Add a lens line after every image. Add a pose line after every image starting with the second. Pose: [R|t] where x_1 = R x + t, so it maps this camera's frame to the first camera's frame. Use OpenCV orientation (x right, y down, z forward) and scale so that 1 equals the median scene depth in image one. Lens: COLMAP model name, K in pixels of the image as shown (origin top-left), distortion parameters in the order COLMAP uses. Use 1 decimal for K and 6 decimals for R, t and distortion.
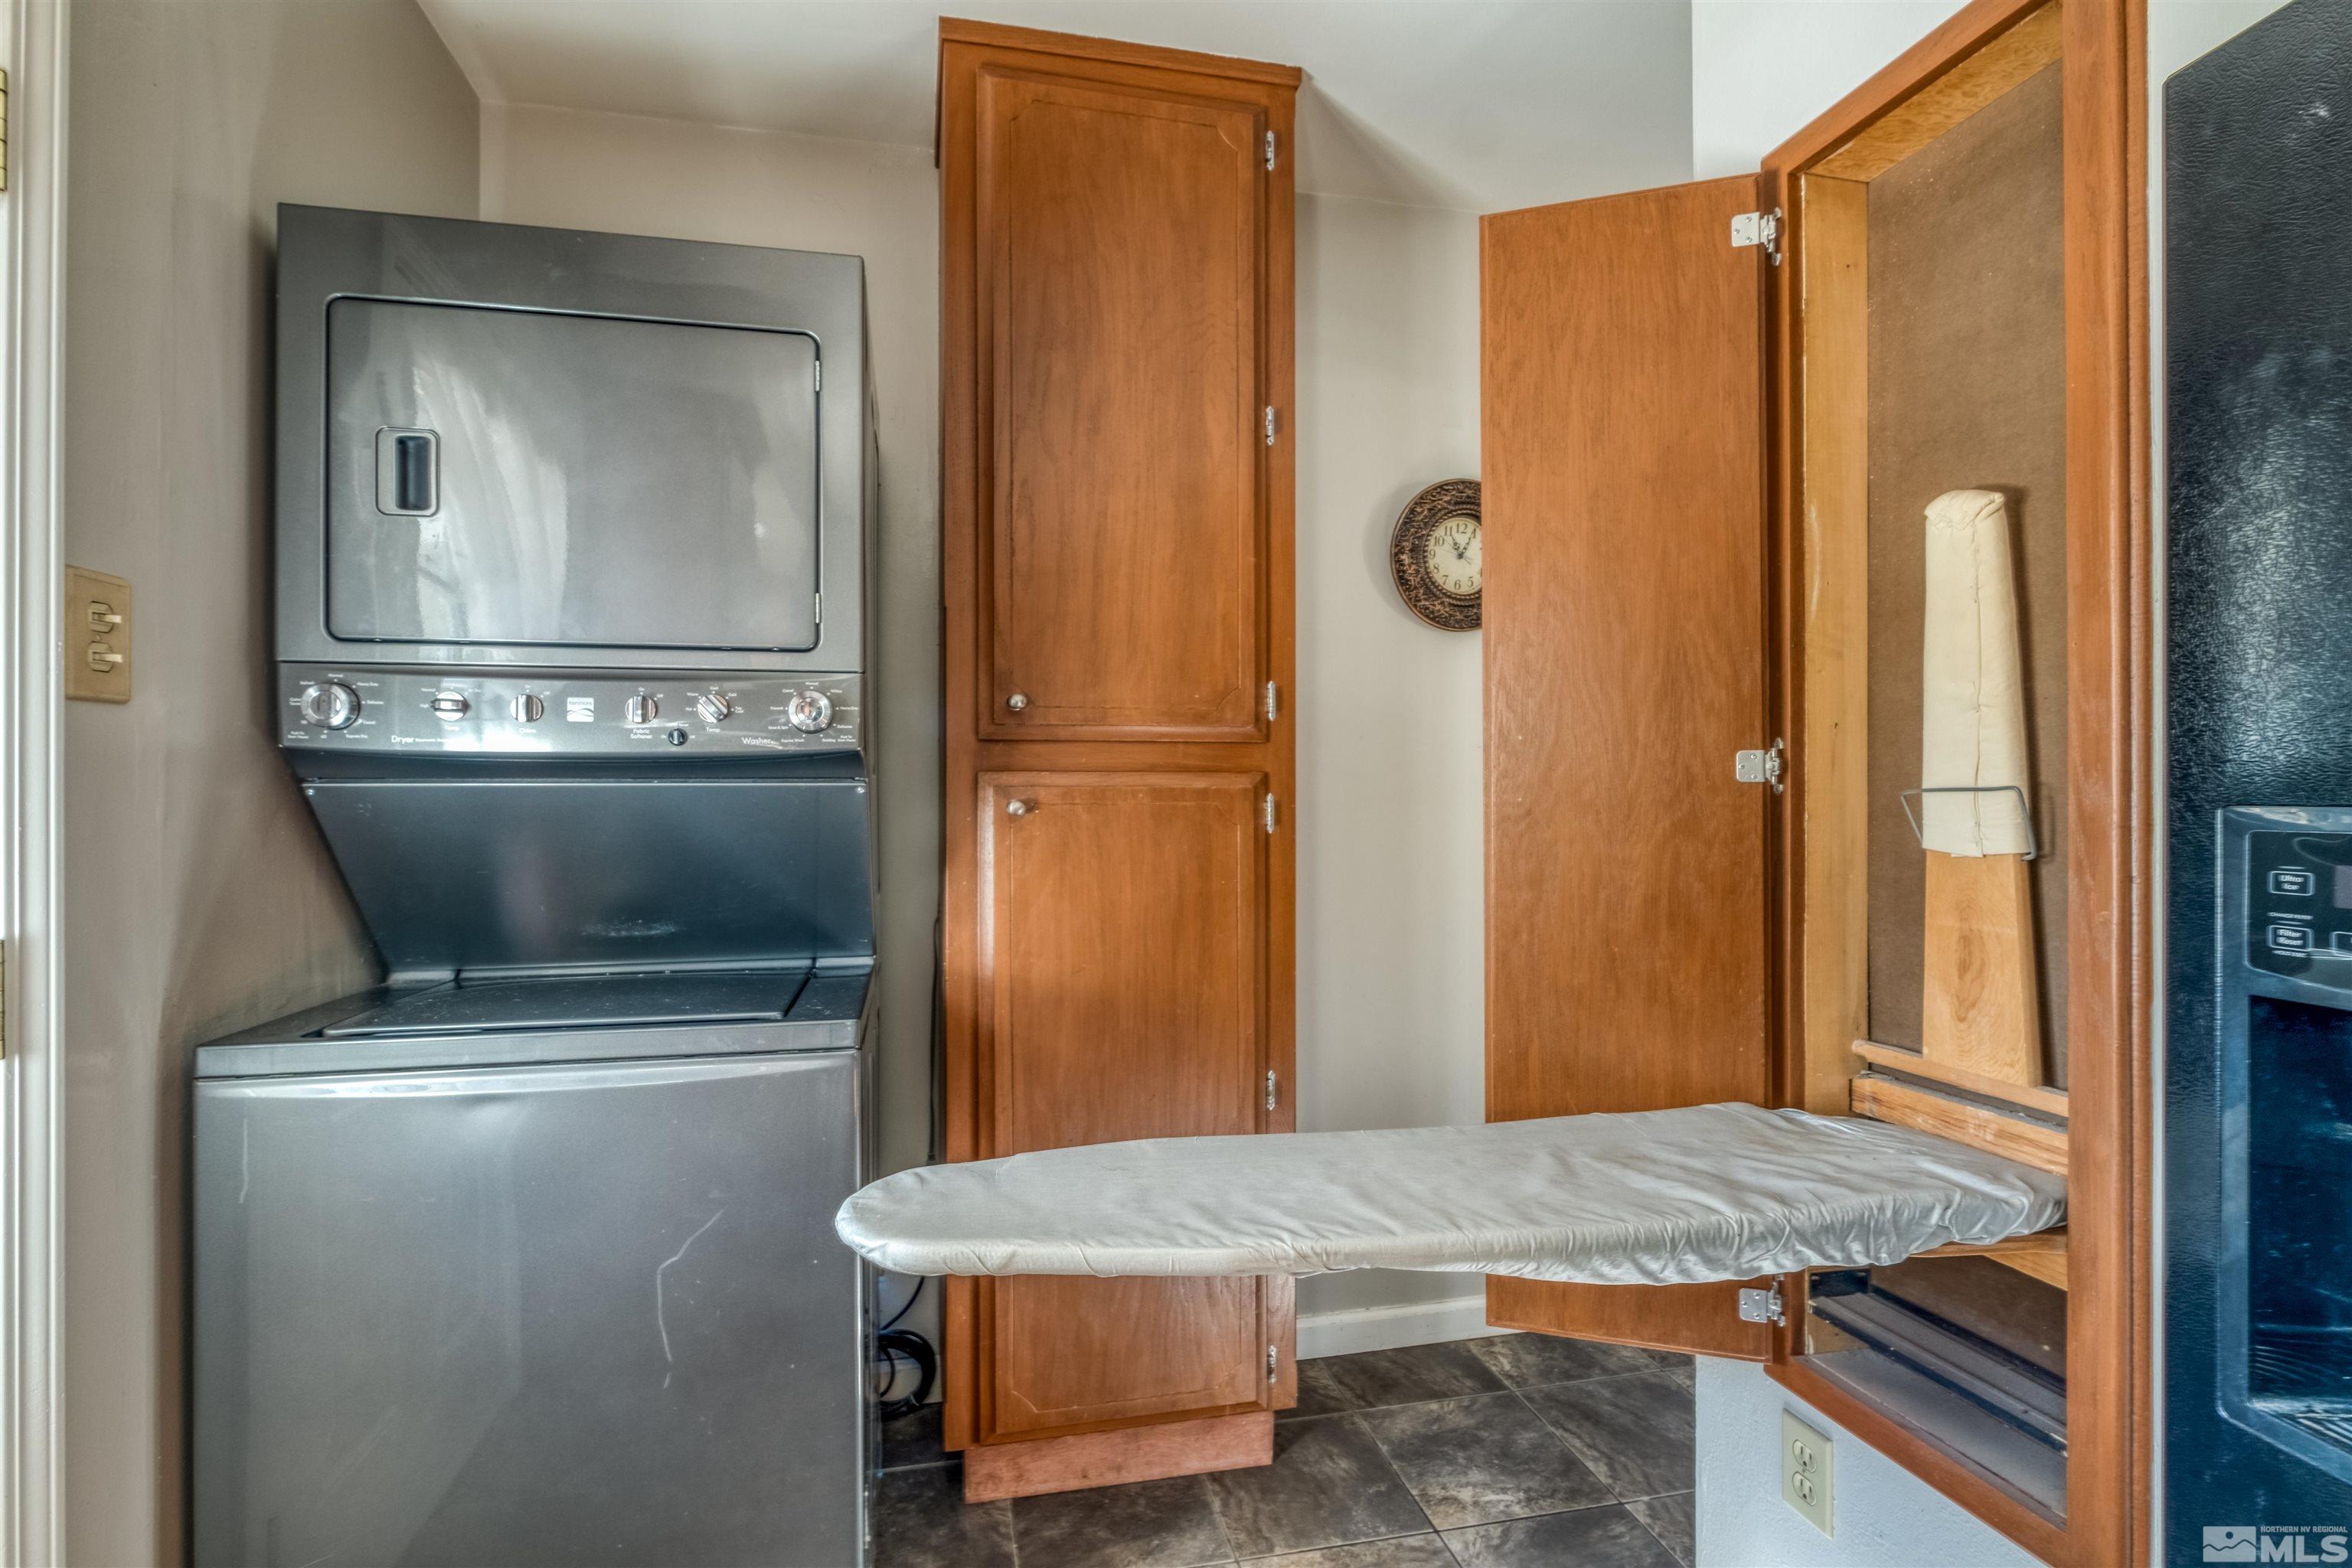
lens RADIAL K [[1066.2, 0, 1176.0], [0, 1066.2, 784.0], [0, 0, 1]] dist [0.001440, 0.000125]
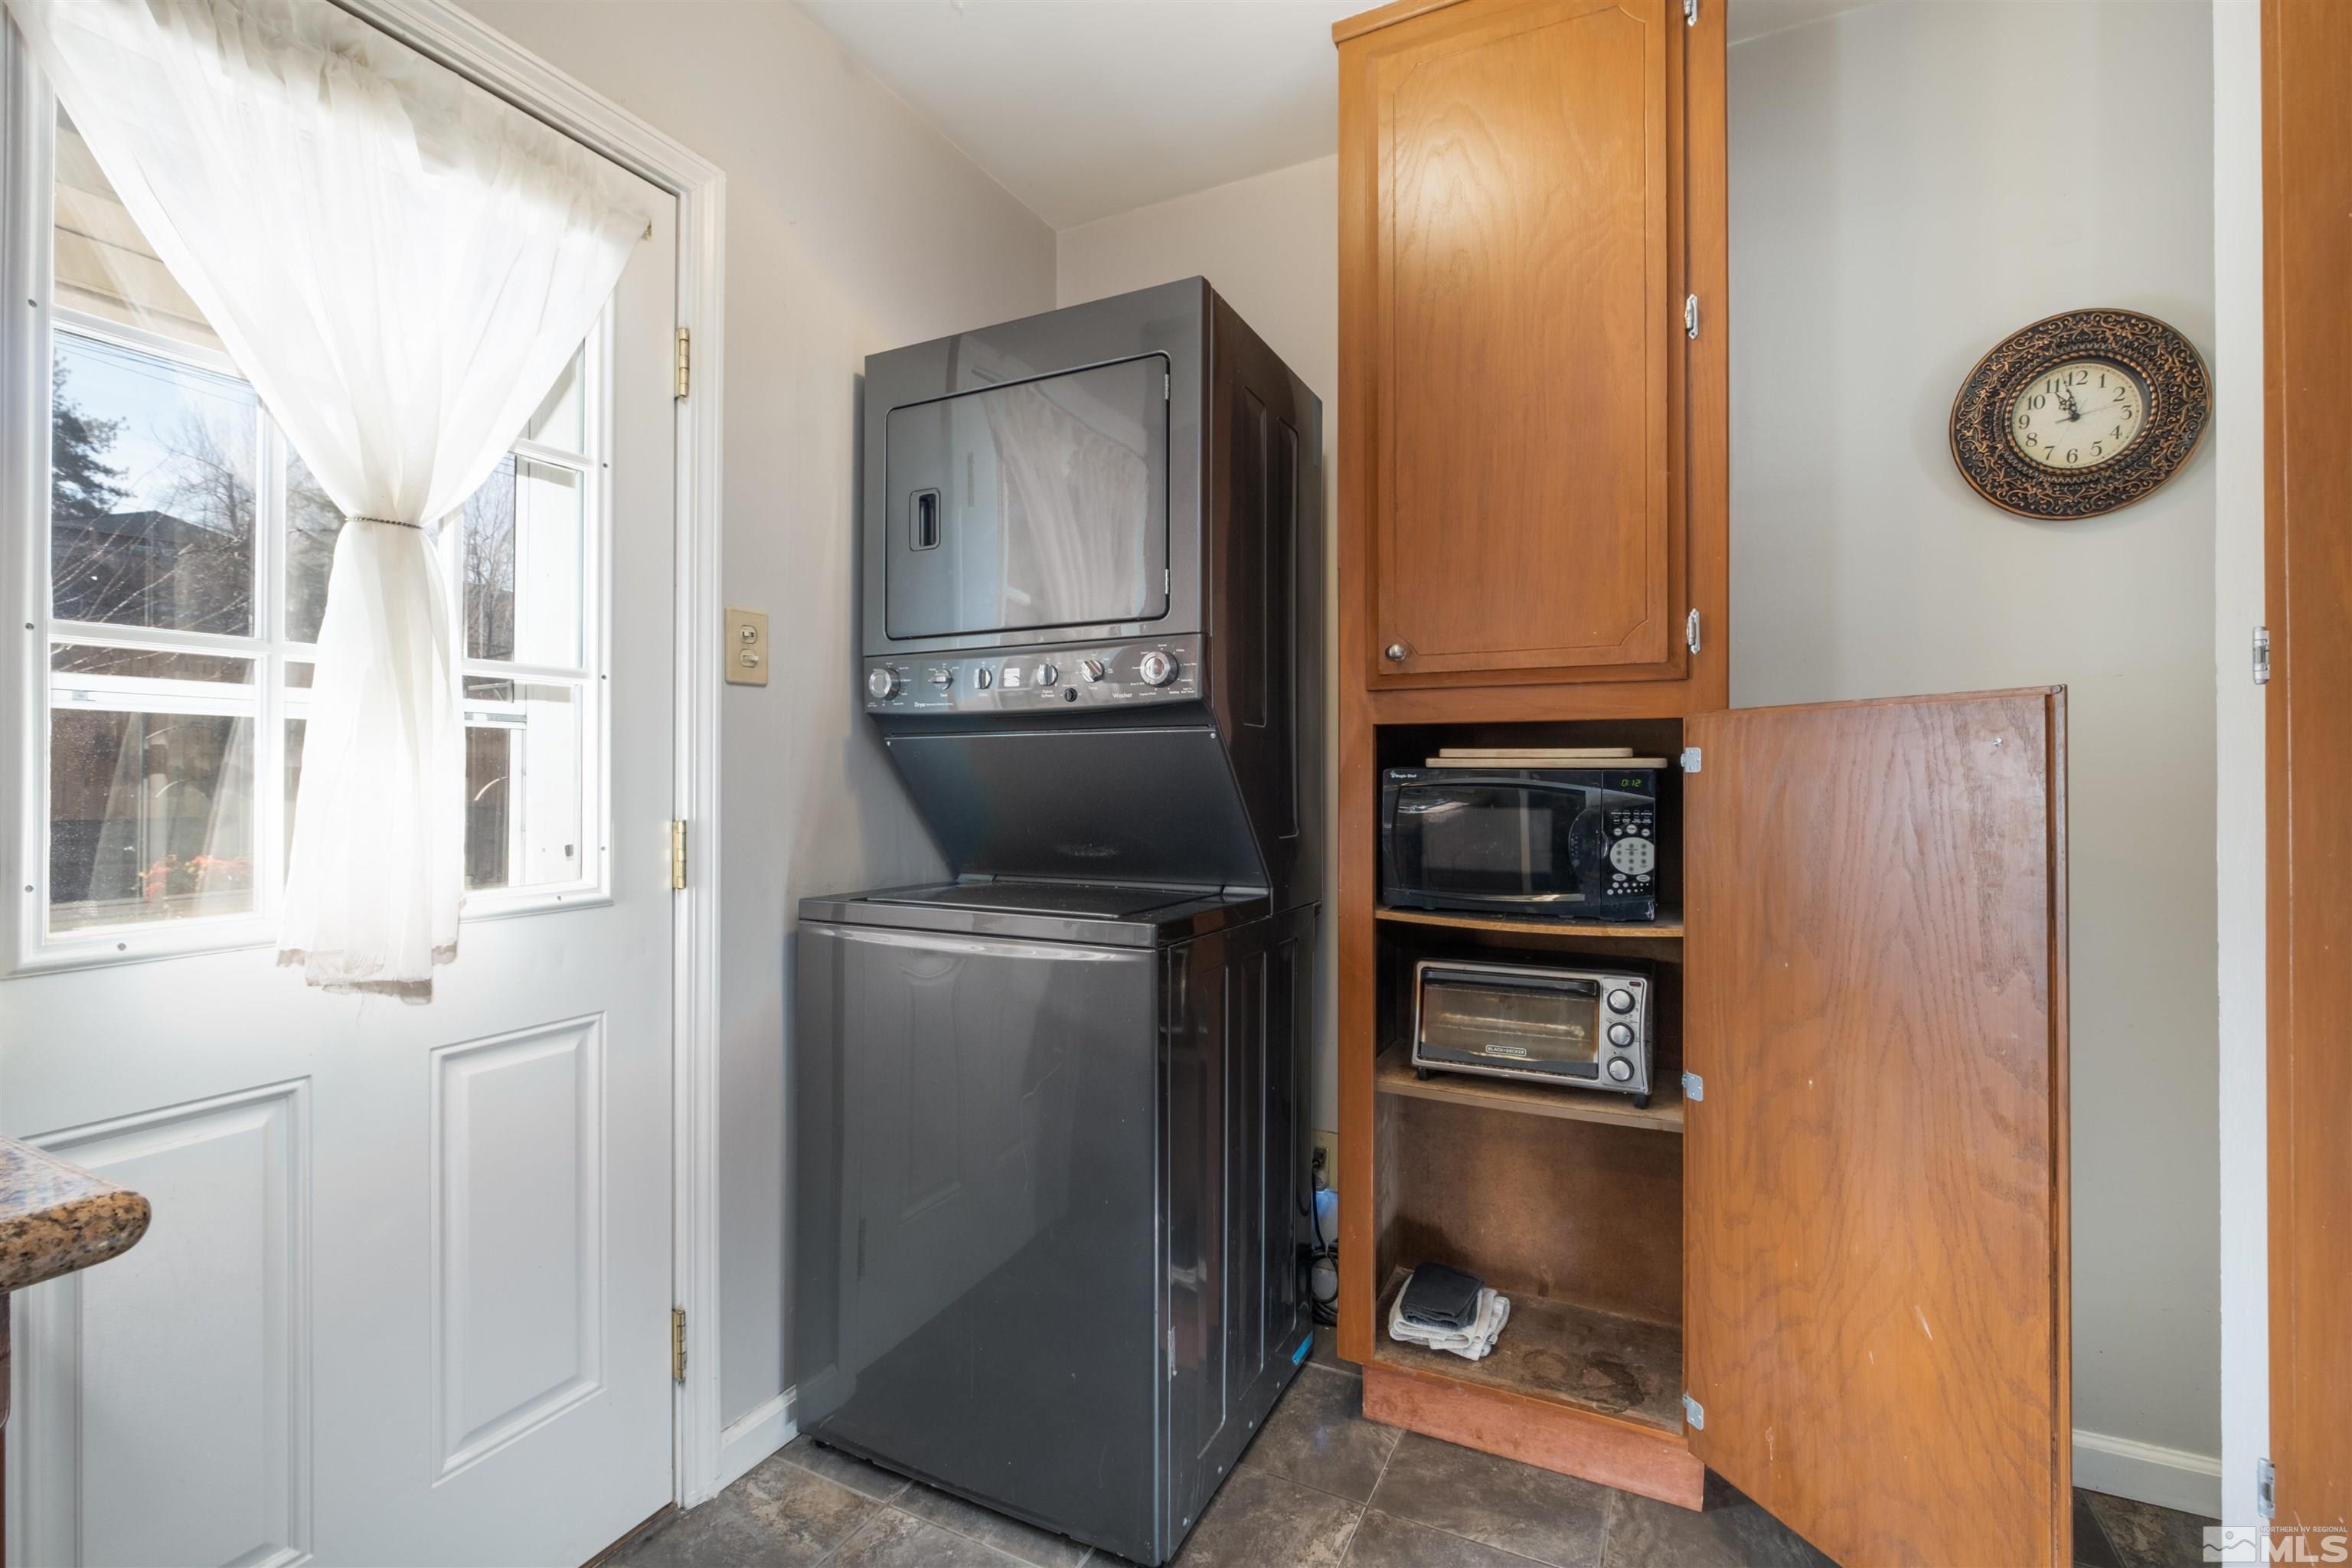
lens RADIAL K [[1050.4, 0, 1173.0], [0, 1050.4, 756.1], [0, 0, 1]] dist [-0.000039, 0.000600]
pose [[0.787516, -0.010976, -0.616196, 0.321352], [0.006385, 0.999933, -0.009651, 0.033658], [0.616261, 0.003666, 0.787533, 0.070662]]
